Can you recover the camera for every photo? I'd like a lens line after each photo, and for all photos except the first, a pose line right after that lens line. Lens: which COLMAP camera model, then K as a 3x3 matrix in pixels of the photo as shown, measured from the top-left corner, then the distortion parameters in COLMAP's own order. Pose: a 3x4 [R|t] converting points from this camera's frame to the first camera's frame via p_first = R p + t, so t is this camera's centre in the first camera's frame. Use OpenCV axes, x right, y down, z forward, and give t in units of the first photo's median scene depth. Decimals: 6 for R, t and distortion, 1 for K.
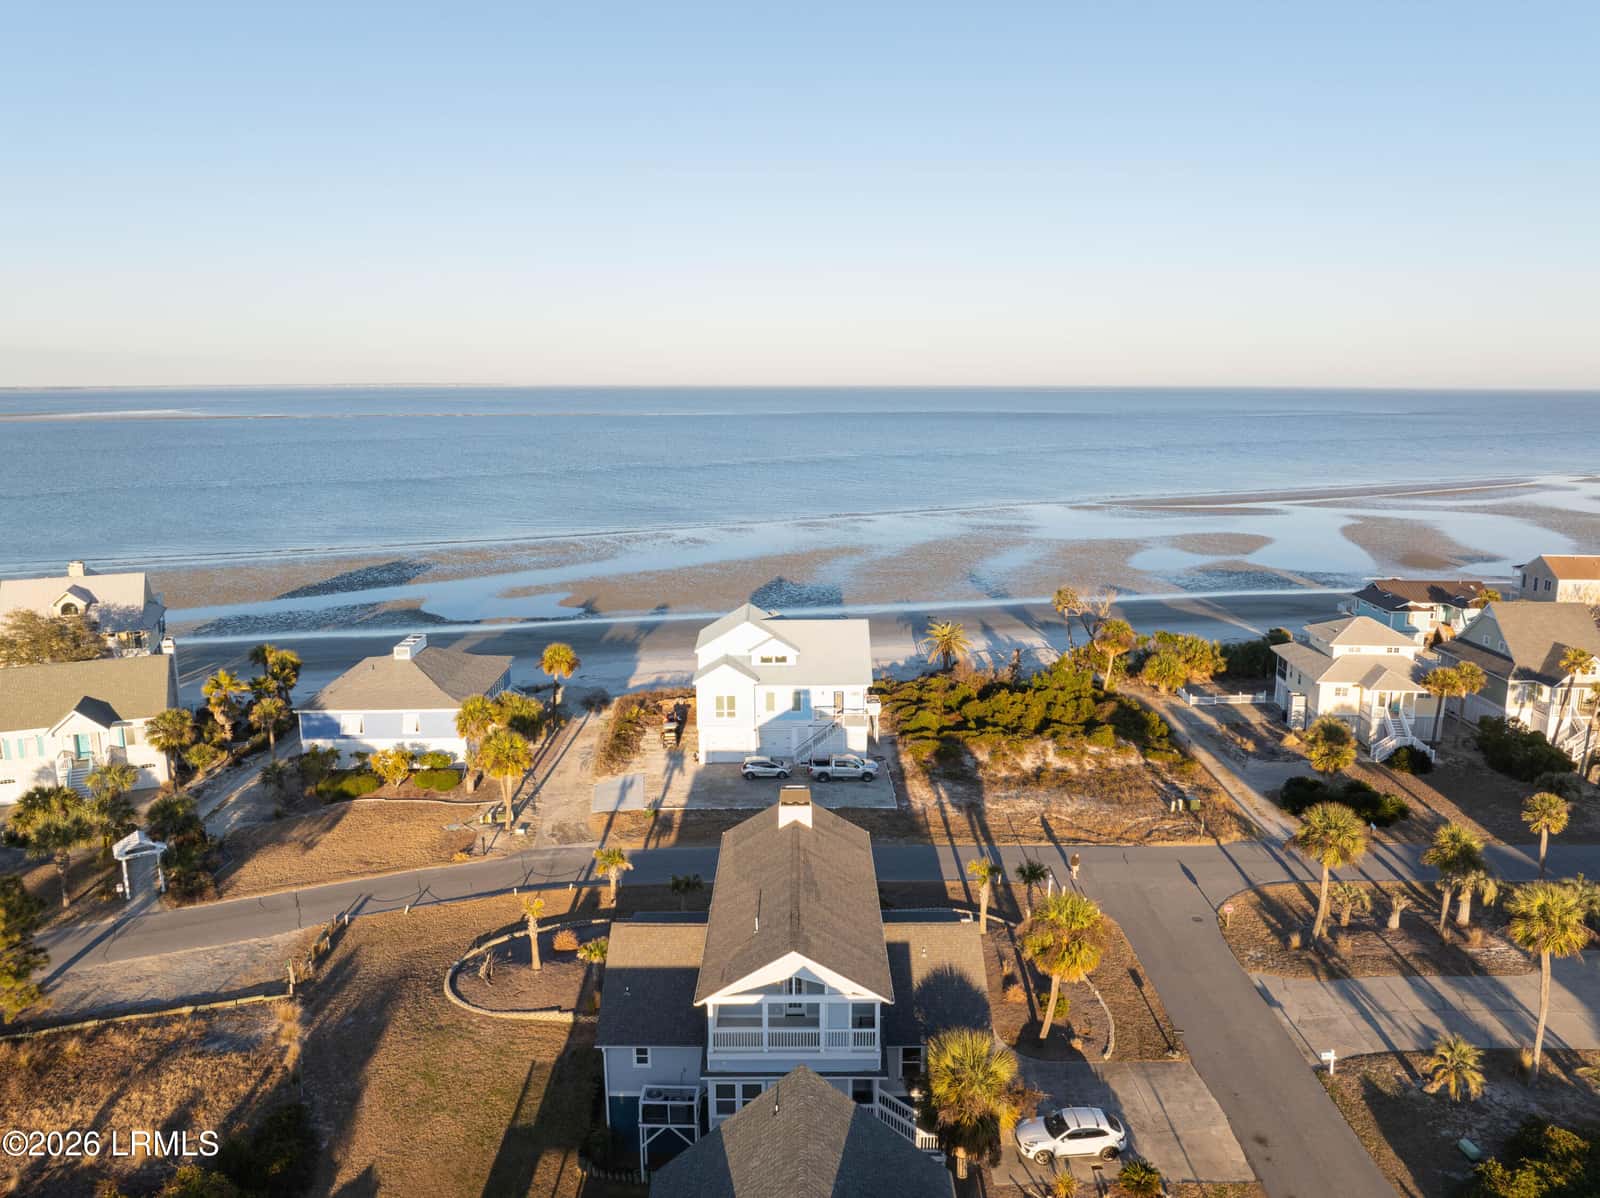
lens RADIAL K [[1133.0, 0, 813.9], [0, 1133.0, 591.2], [0, 0, 1]] dist [-0.026383, -0.002873]
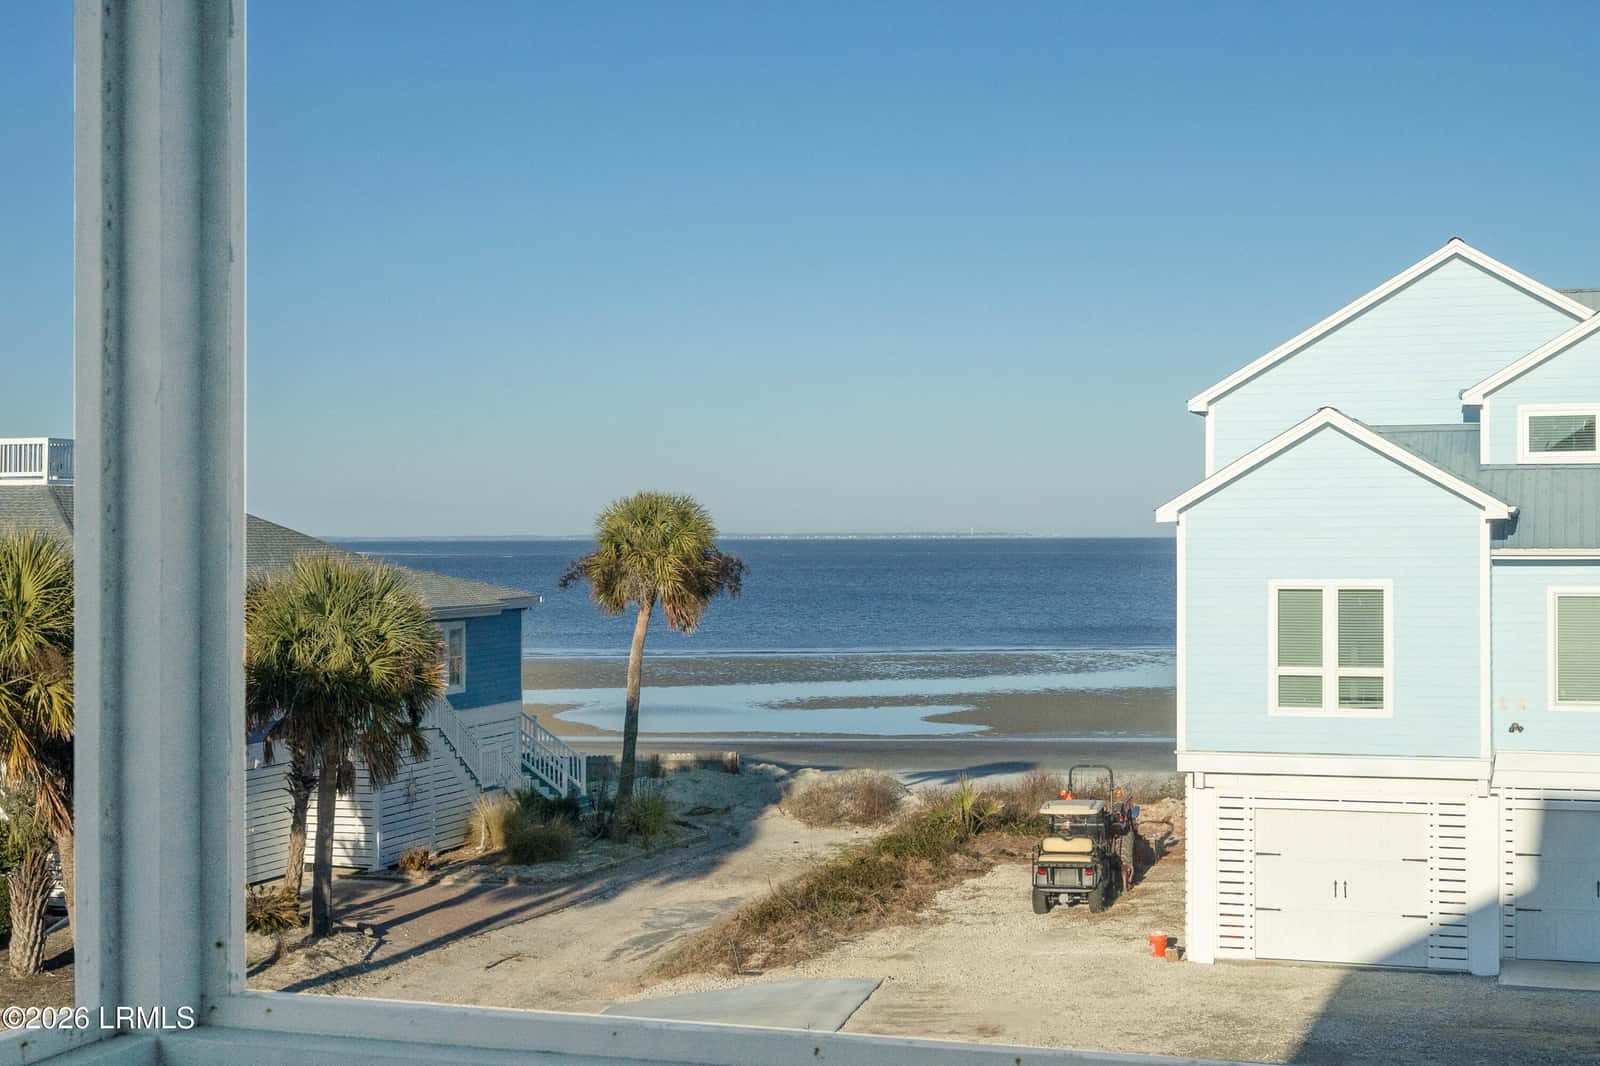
lens RADIAL K [[2342.4, 0, 800.0], [0, 2342.4, 533.0], [0, 0, 1]] dist [0.021651, 0.044354]
pose [[0.937386, -0.001723, -0.348287, -0.023650], [-0.062211, 0.983078, -0.172299, 0.146629], [0.342691, 0.183177, 0.921417, 0.573757]]
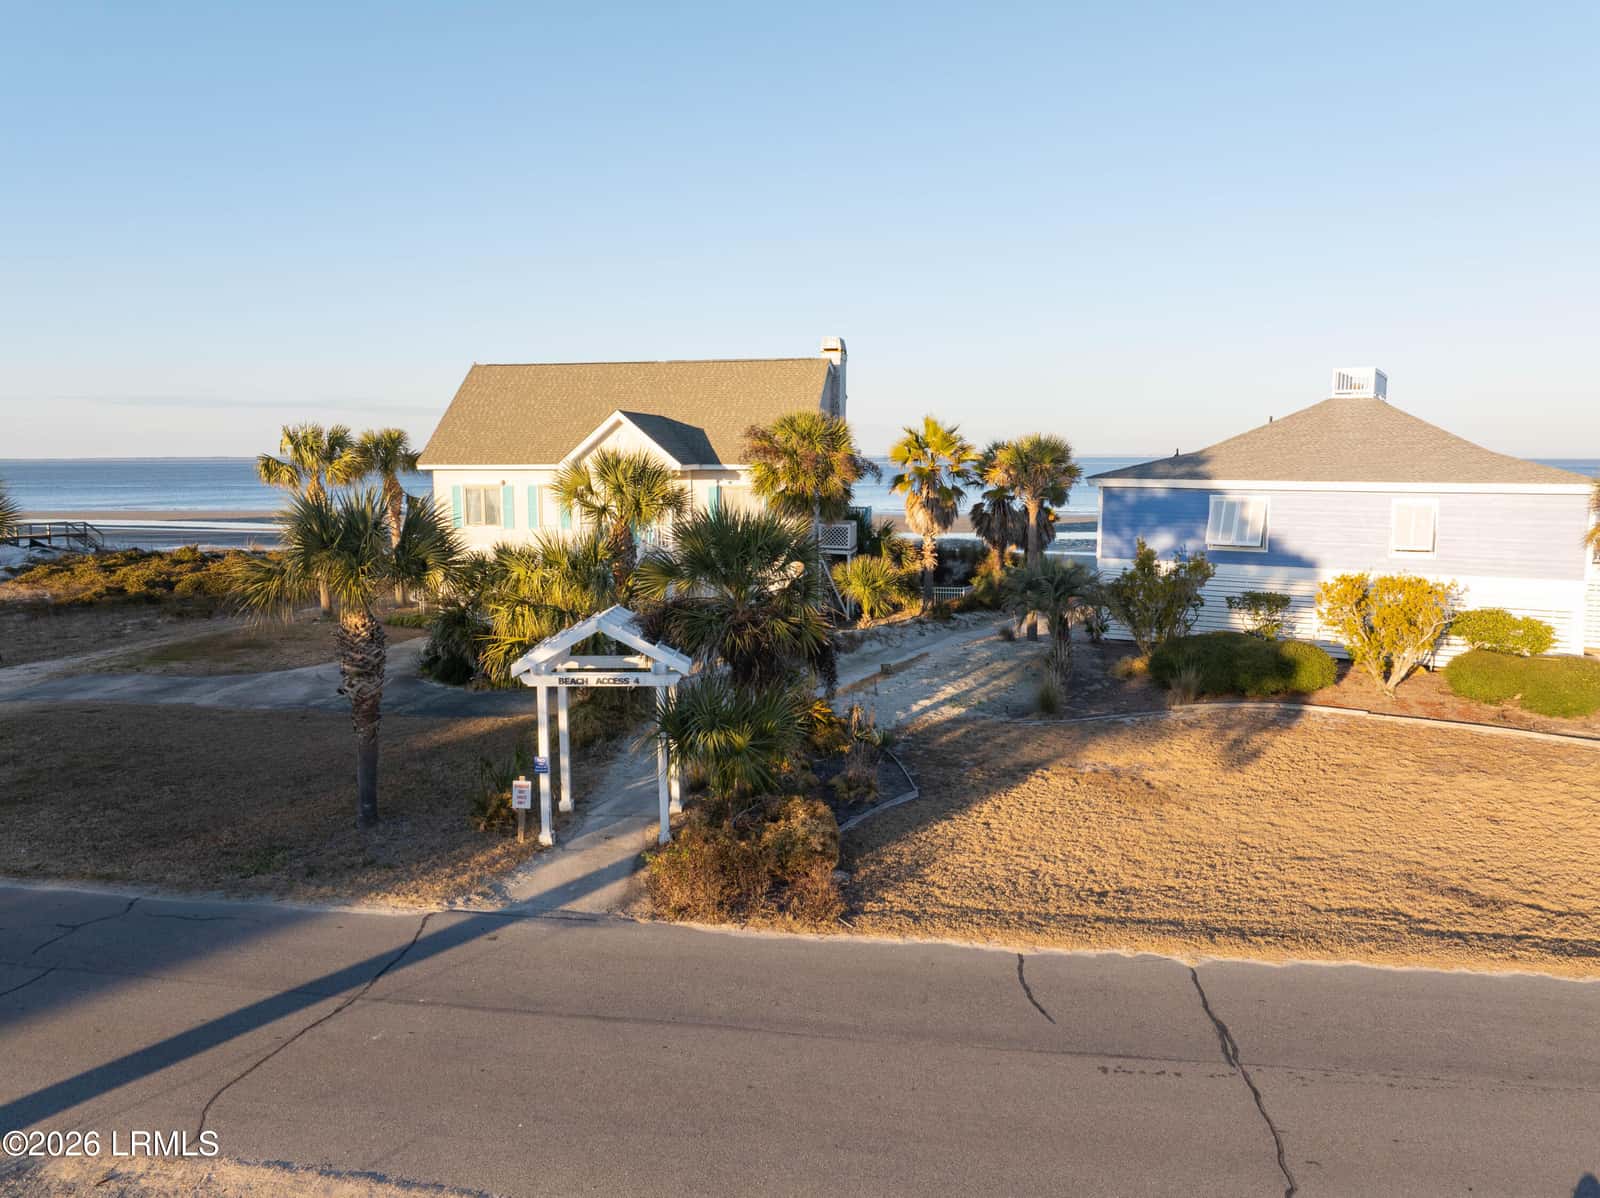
lens RADIAL K [[1133.0, 0, 813.9], [0, 1133.0, 591.2], [0, 0, 1]] dist [-0.026383, -0.002873]
pose [[0.832931, 0.060780, -0.550029, -0.294132], [-0.095588, 0.994812, -0.034823, 0.154139], [0.545059, 0.081581, 0.834419, 0.568901]]
